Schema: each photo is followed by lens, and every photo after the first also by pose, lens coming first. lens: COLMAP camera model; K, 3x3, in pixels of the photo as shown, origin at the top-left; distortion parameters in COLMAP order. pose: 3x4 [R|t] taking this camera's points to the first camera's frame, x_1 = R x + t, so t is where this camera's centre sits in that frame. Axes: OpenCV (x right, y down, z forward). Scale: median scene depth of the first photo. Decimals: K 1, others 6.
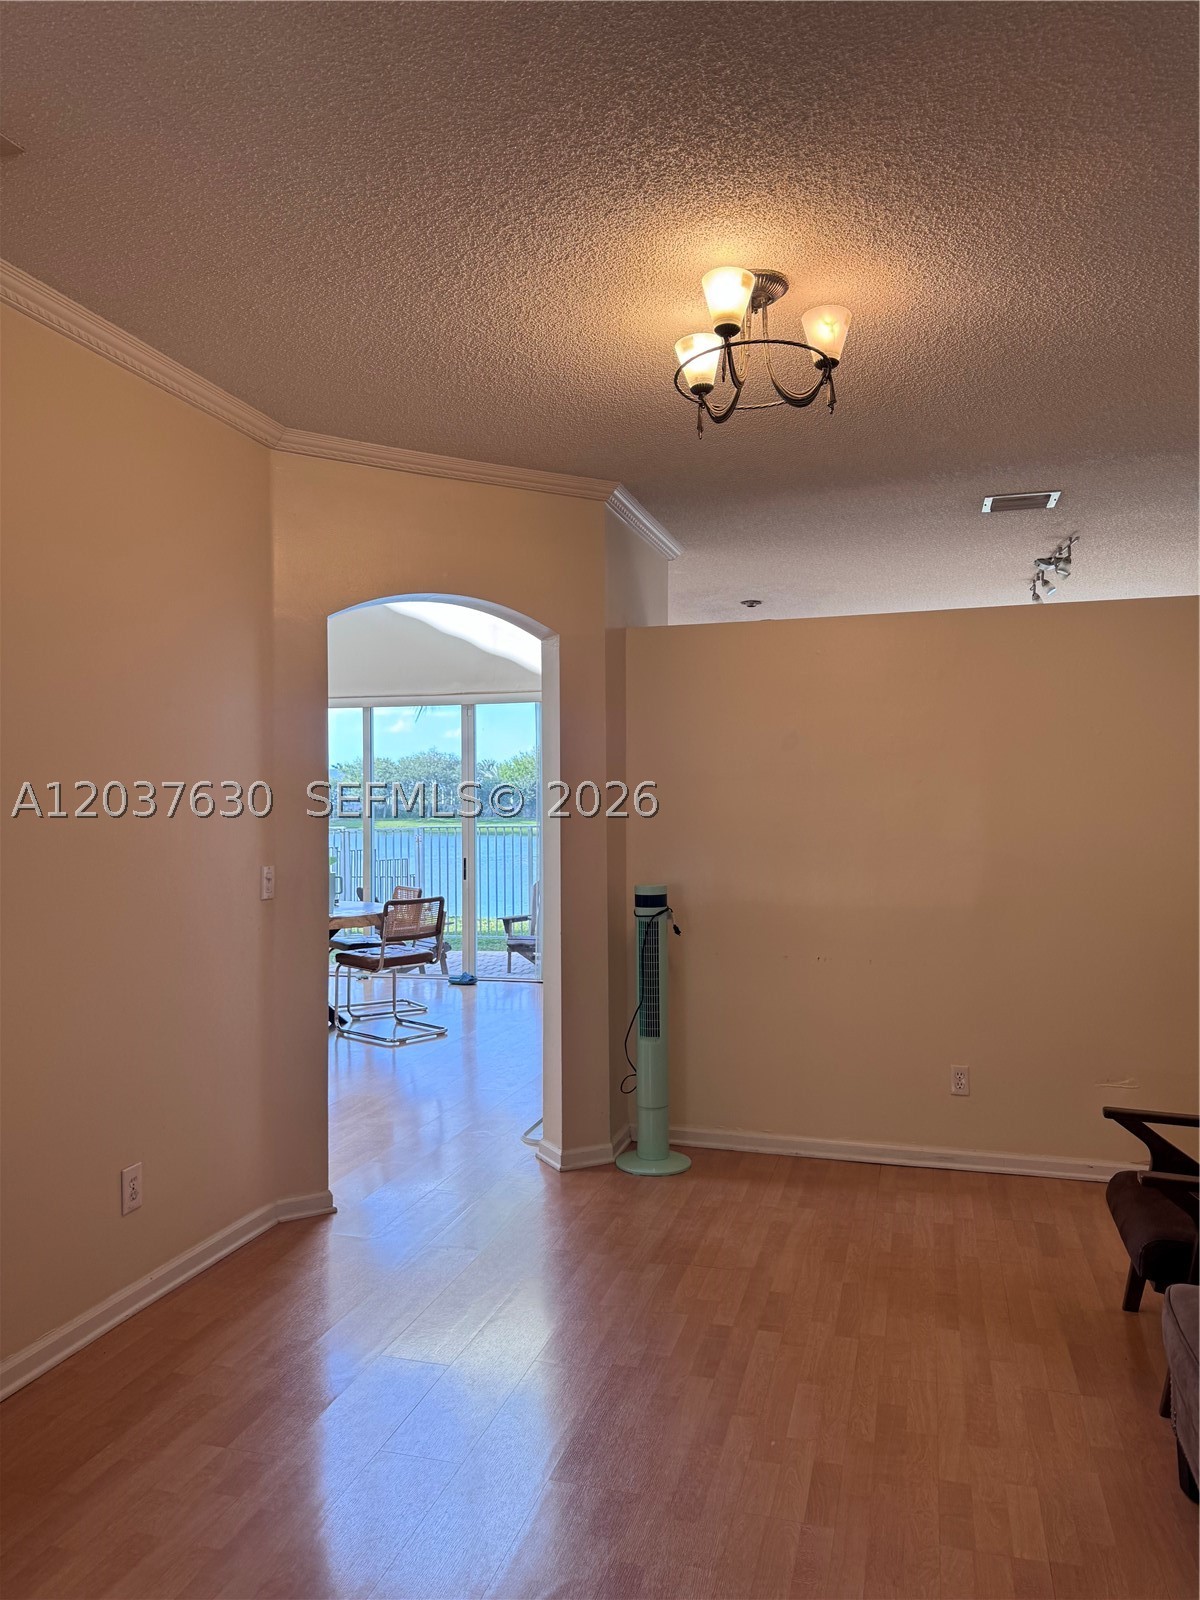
lens RADIAL K [[1131.4, 0, 588.2], [0, 1131.4, 797.9], [0, 0, 1]] dist [0.096085, -0.132161]
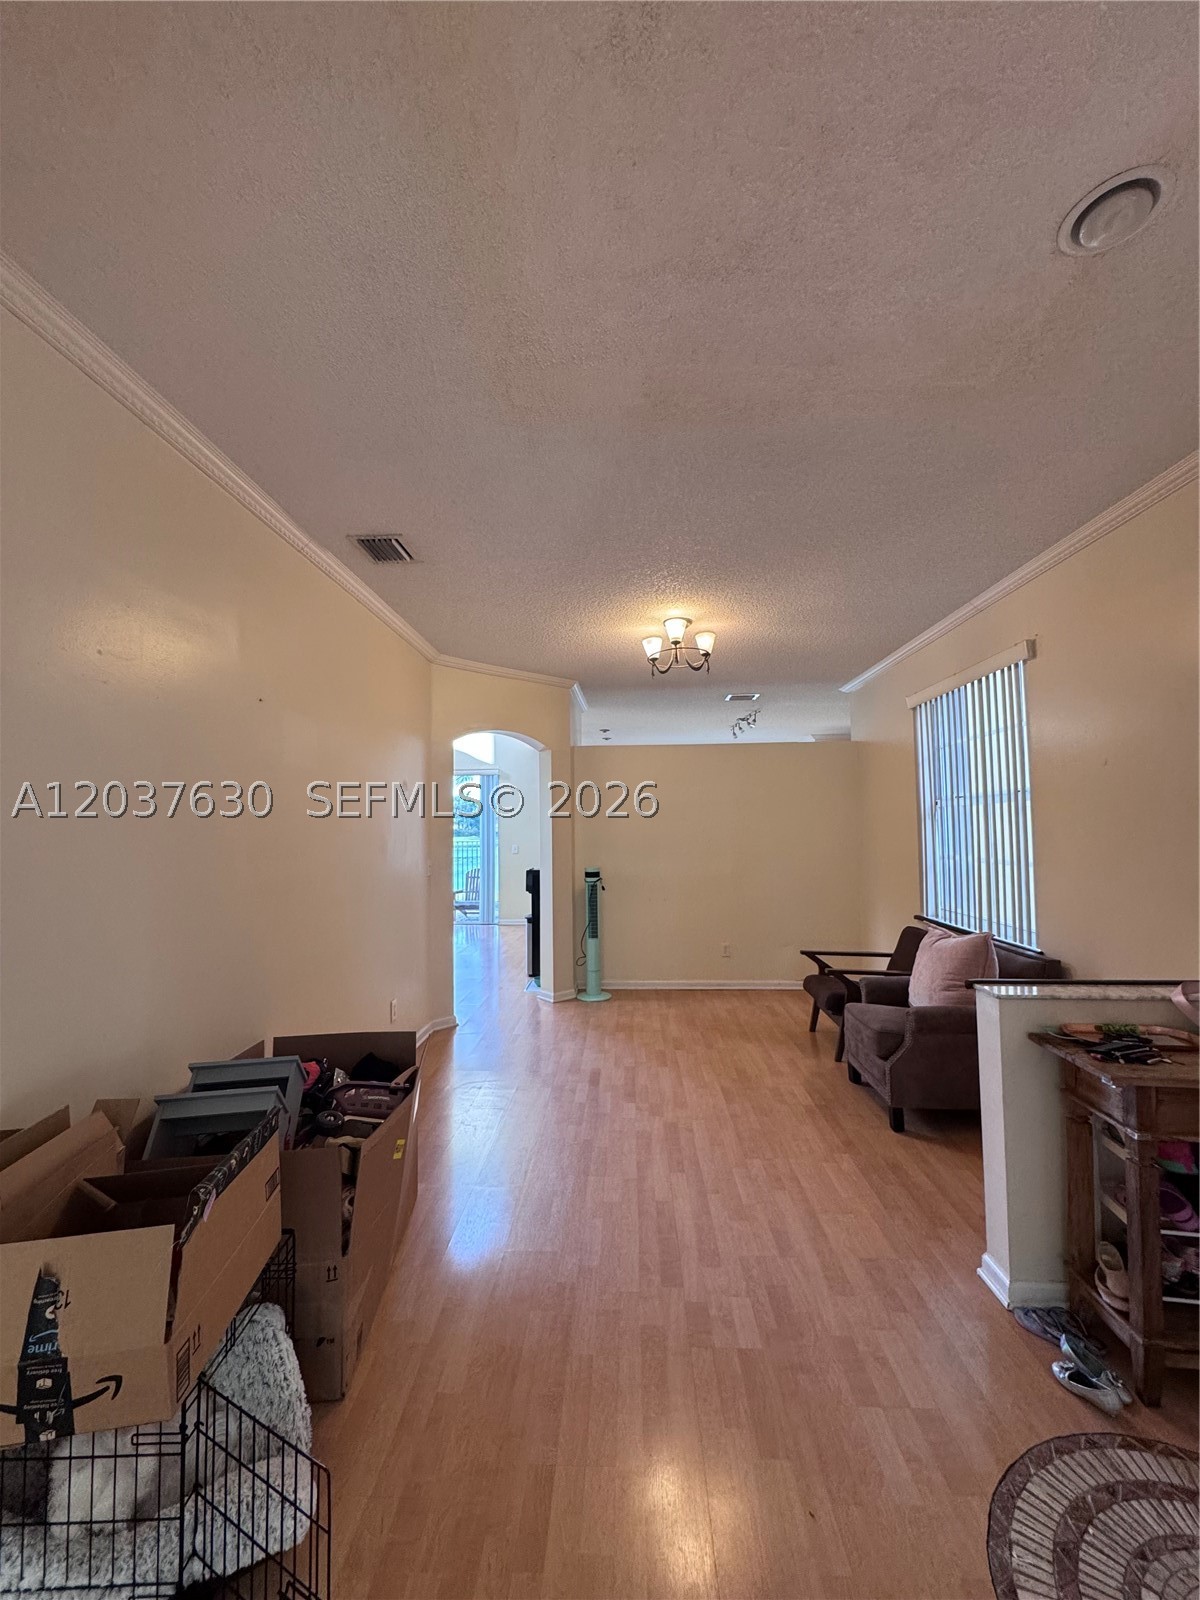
lens RADIAL K [[641.8, 0, 595.9], [0, 641.8, 798.8], [0, 0, 1]] dist [-0.001319, 0.001126]
pose [[0.972847, 0.005561, 0.231382, -0.256570], [0.003755, 0.999201, -0.039802, -0.004961], [-0.231418, 0.039591, 0.972048, -0.220068]]
